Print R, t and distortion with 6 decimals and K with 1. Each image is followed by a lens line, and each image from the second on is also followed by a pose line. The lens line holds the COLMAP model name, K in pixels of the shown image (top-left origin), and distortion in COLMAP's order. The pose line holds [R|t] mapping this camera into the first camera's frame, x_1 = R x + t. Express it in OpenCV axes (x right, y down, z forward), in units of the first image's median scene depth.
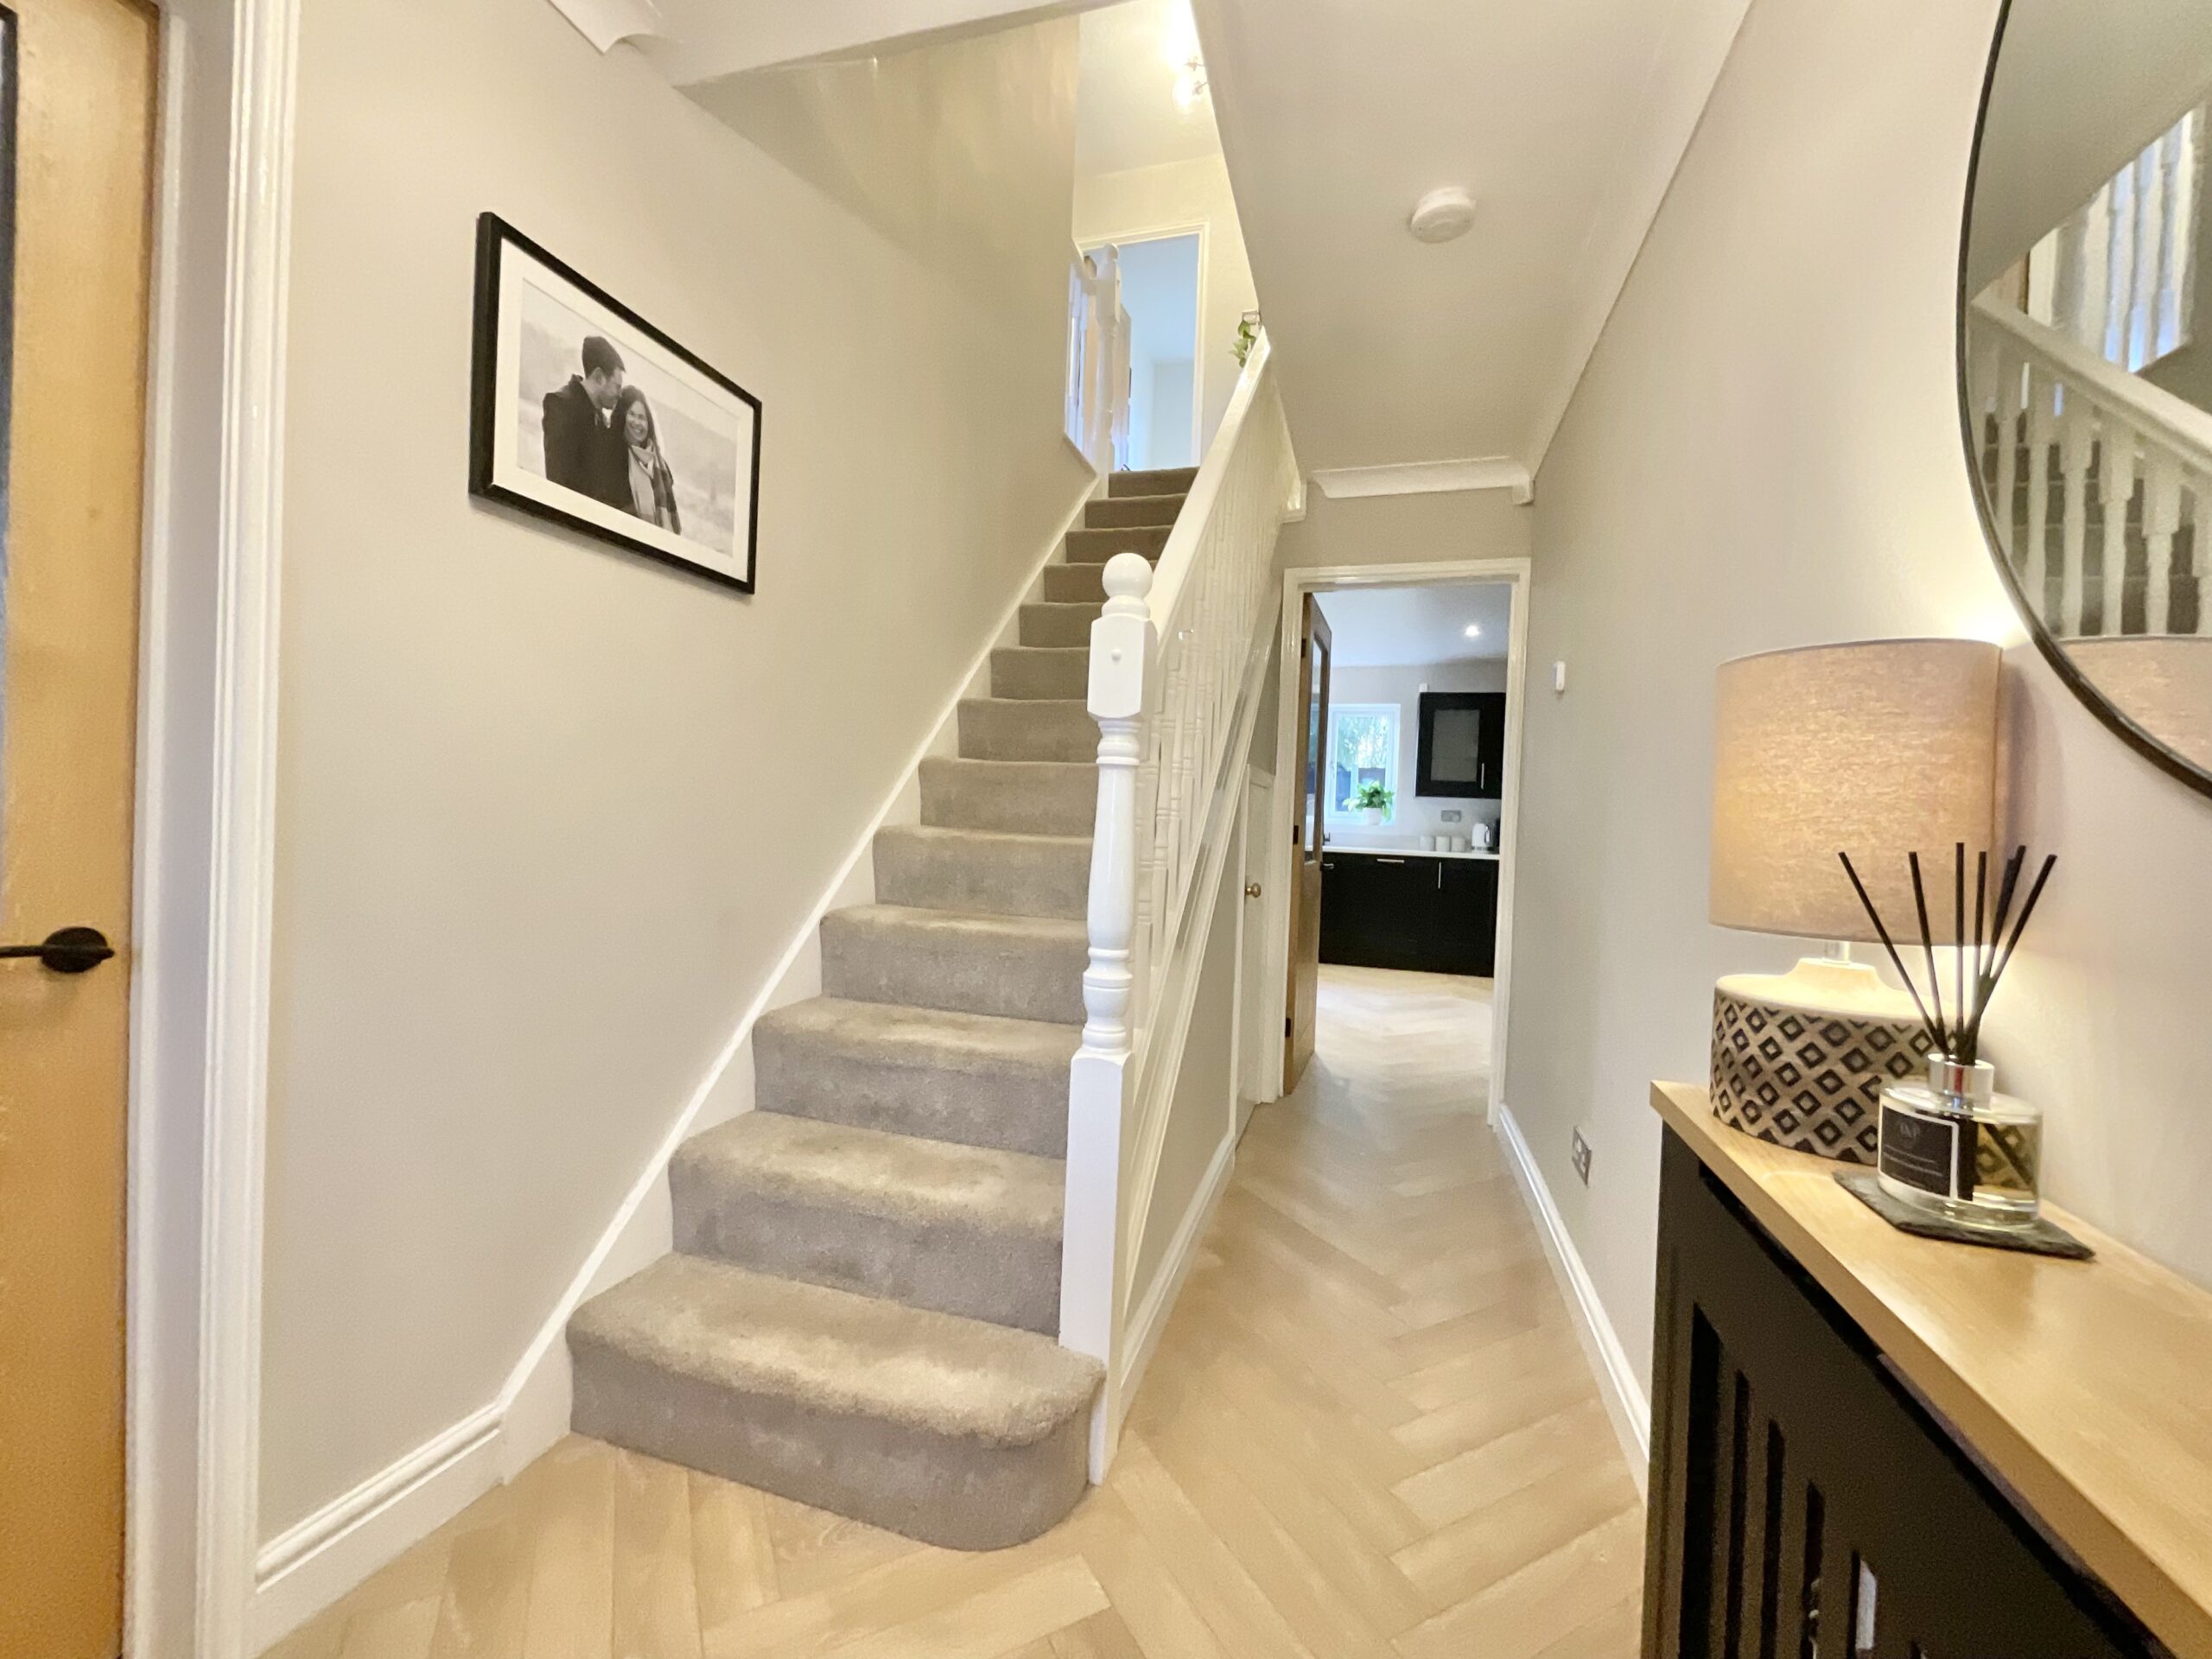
lens RADIAL K [[896.7, 0, 1108.5], [0, 896.7, 824.3], [0, 0, 1]] dist [-0.001862, -0.004556]
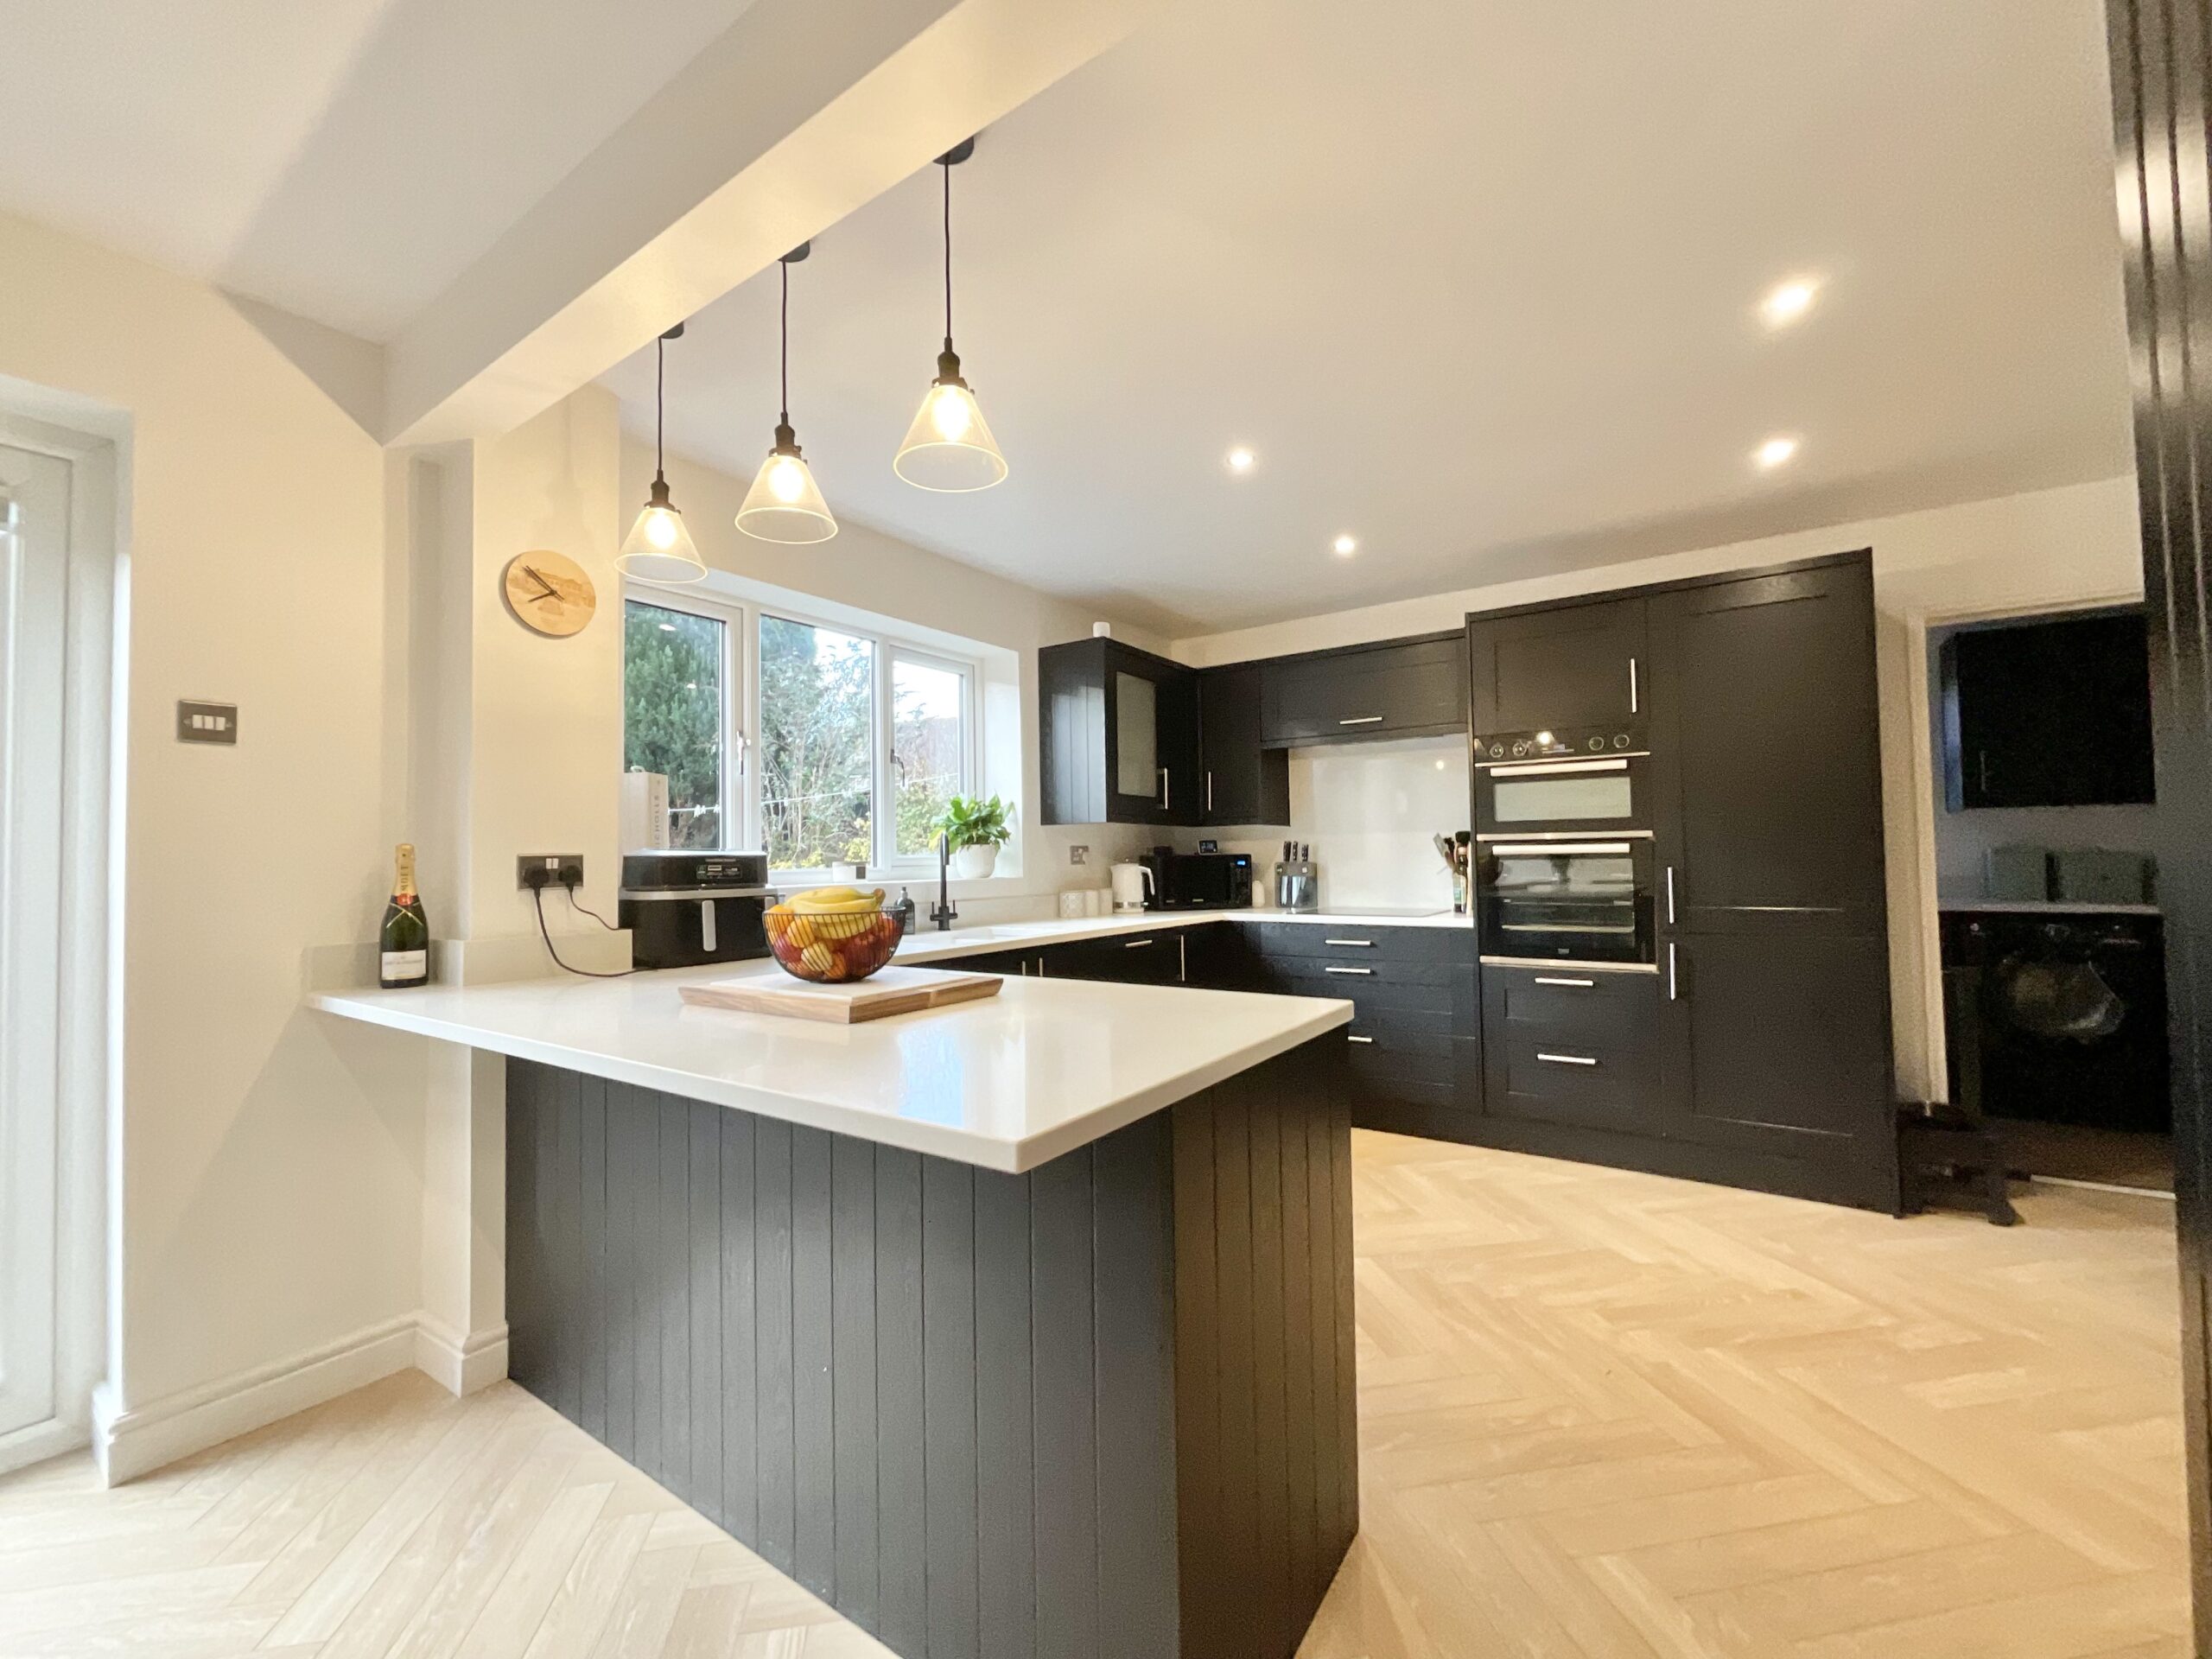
lens RADIAL K [[896.7, 0, 1098.5], [0, 896.7, 828.4], [0, 0, 1]] dist [-0.001862, -0.004556]
pose [[0.297788, -0.009390, 0.954586, -0.182993], [0.034313, 0.999411, -0.000873, -0.026534], [-0.954015, 0.033014, 0.297934, 0.832295]]
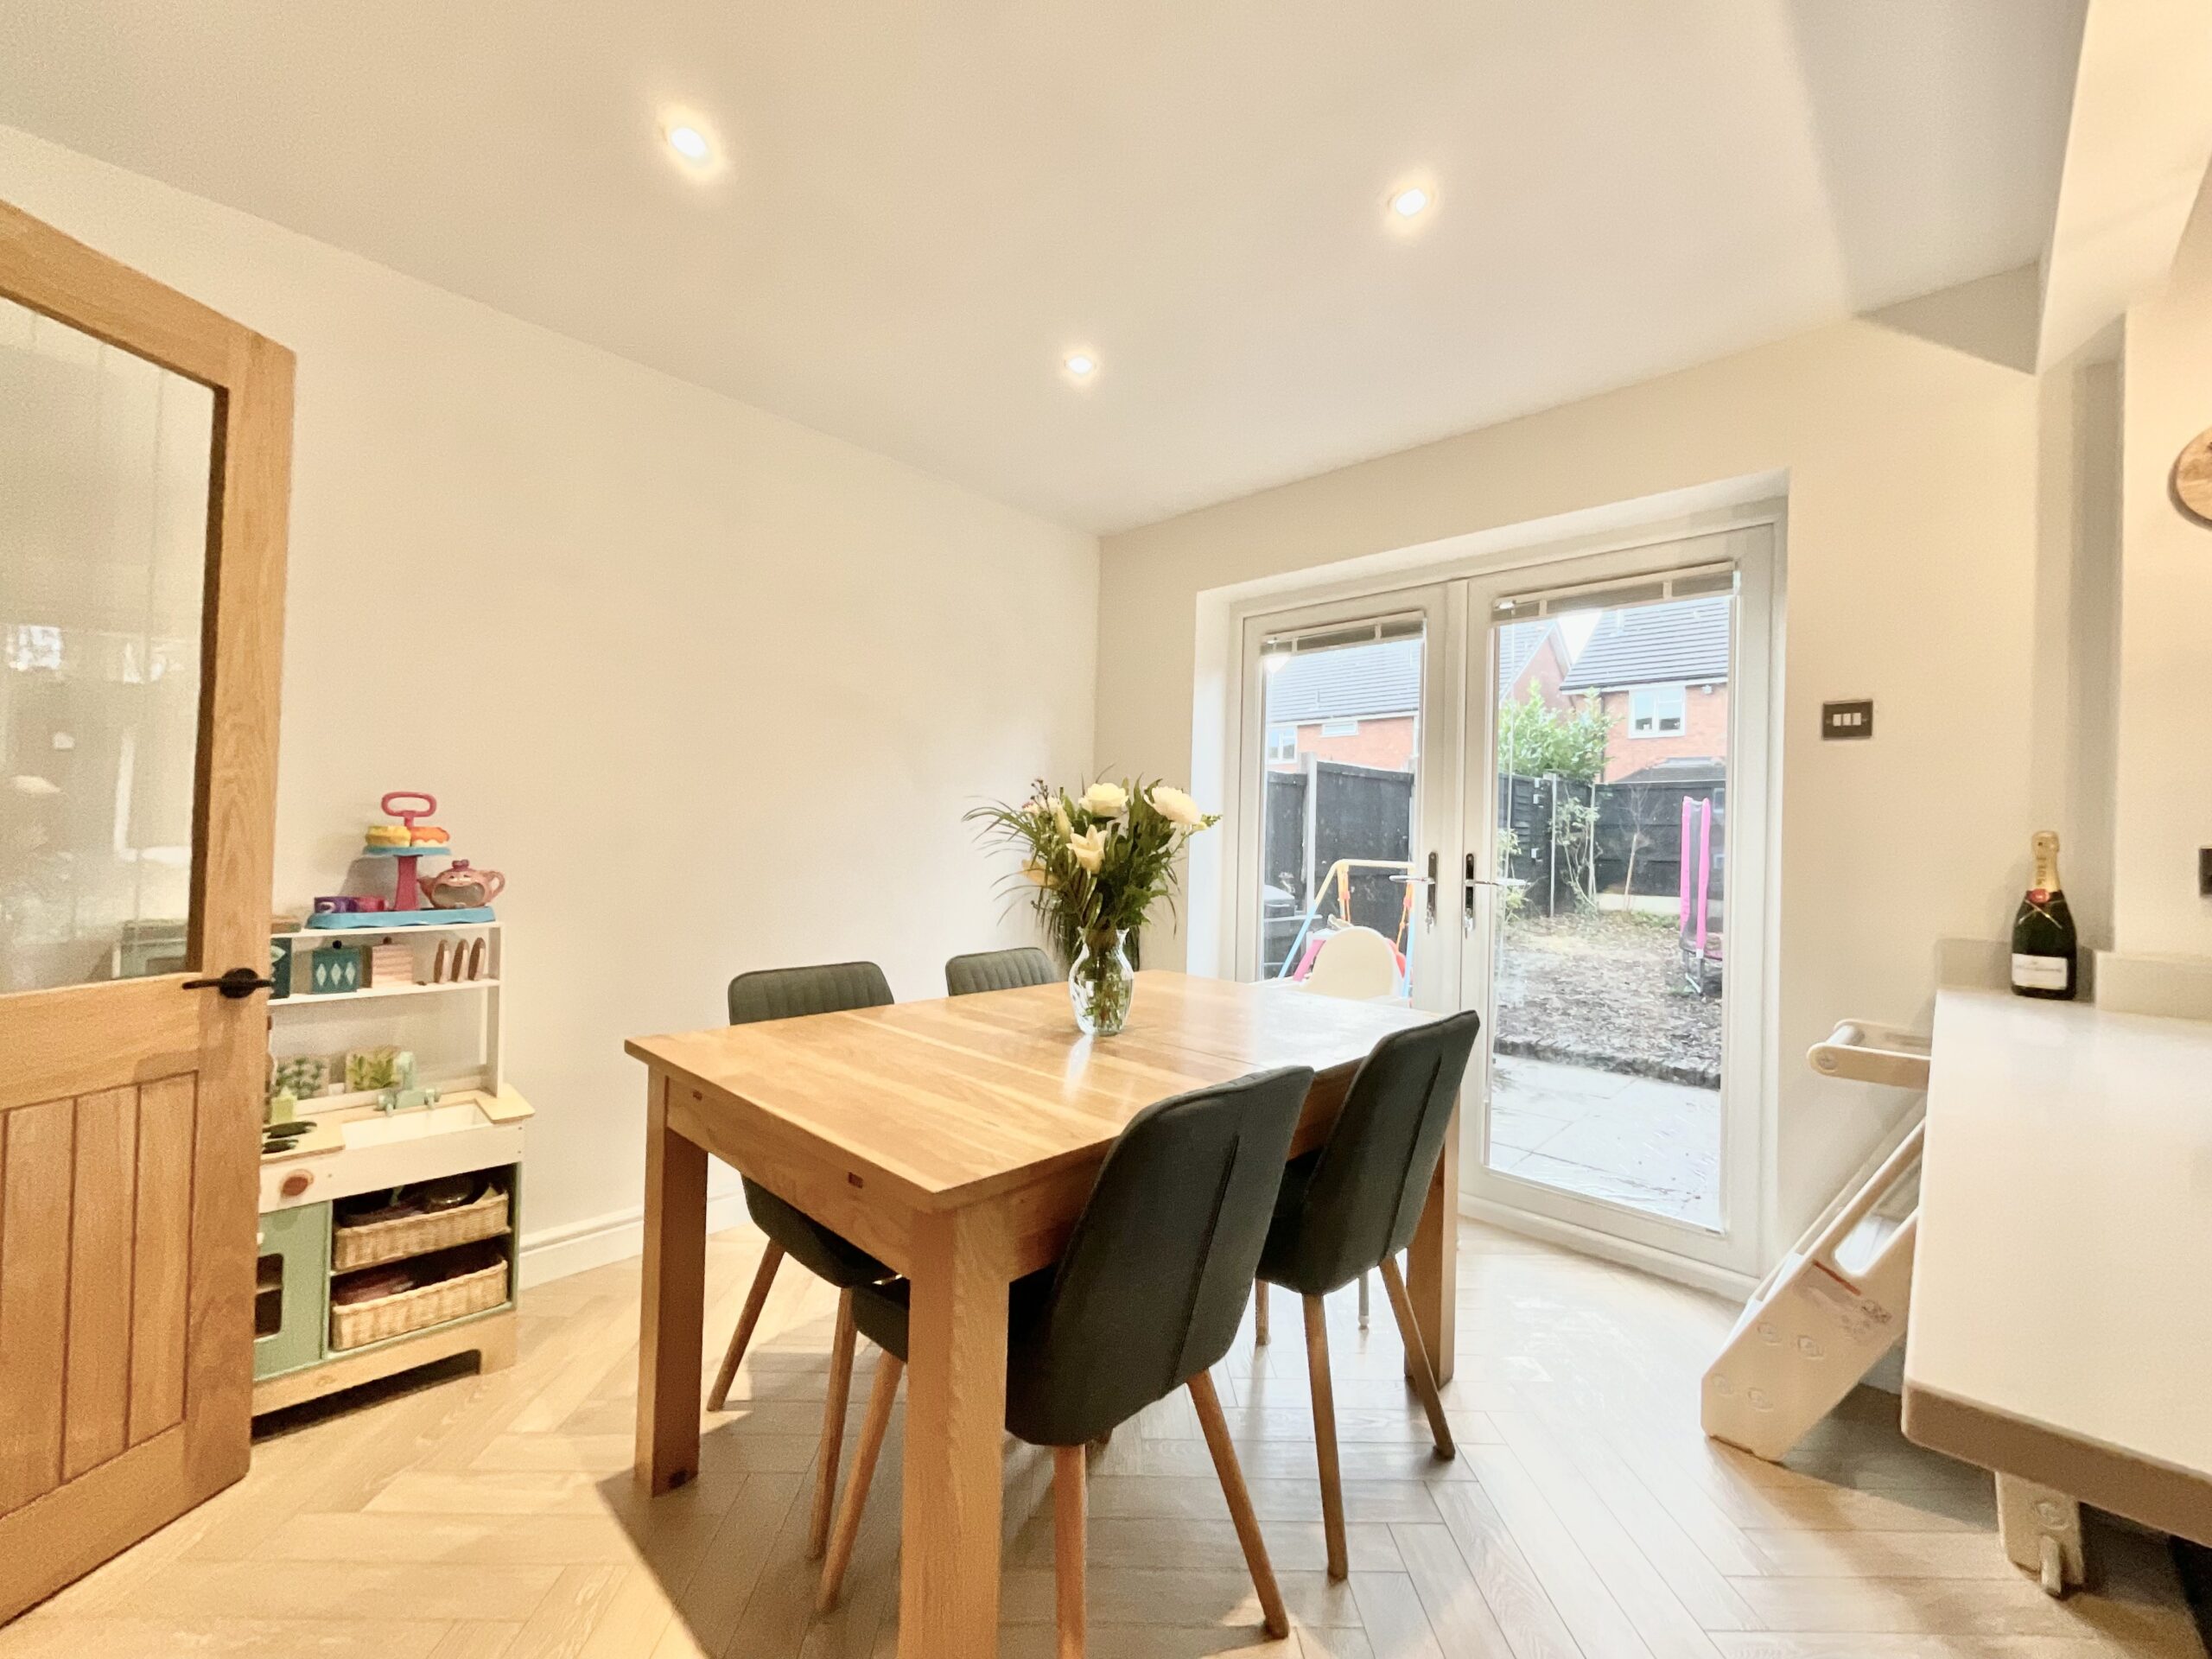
lens RADIAL K [[896.7, 0, 1117.0], [0, 896.7, 828.0], [0, 0, 1]] dist [-0.001862, -0.004556]
pose [[0.894092, -0.018482, -0.447502, -0.092970], [0.001632, 0.999276, -0.038009, -0.021295], [0.447881, 0.033254, 0.893475, 0.797098]]
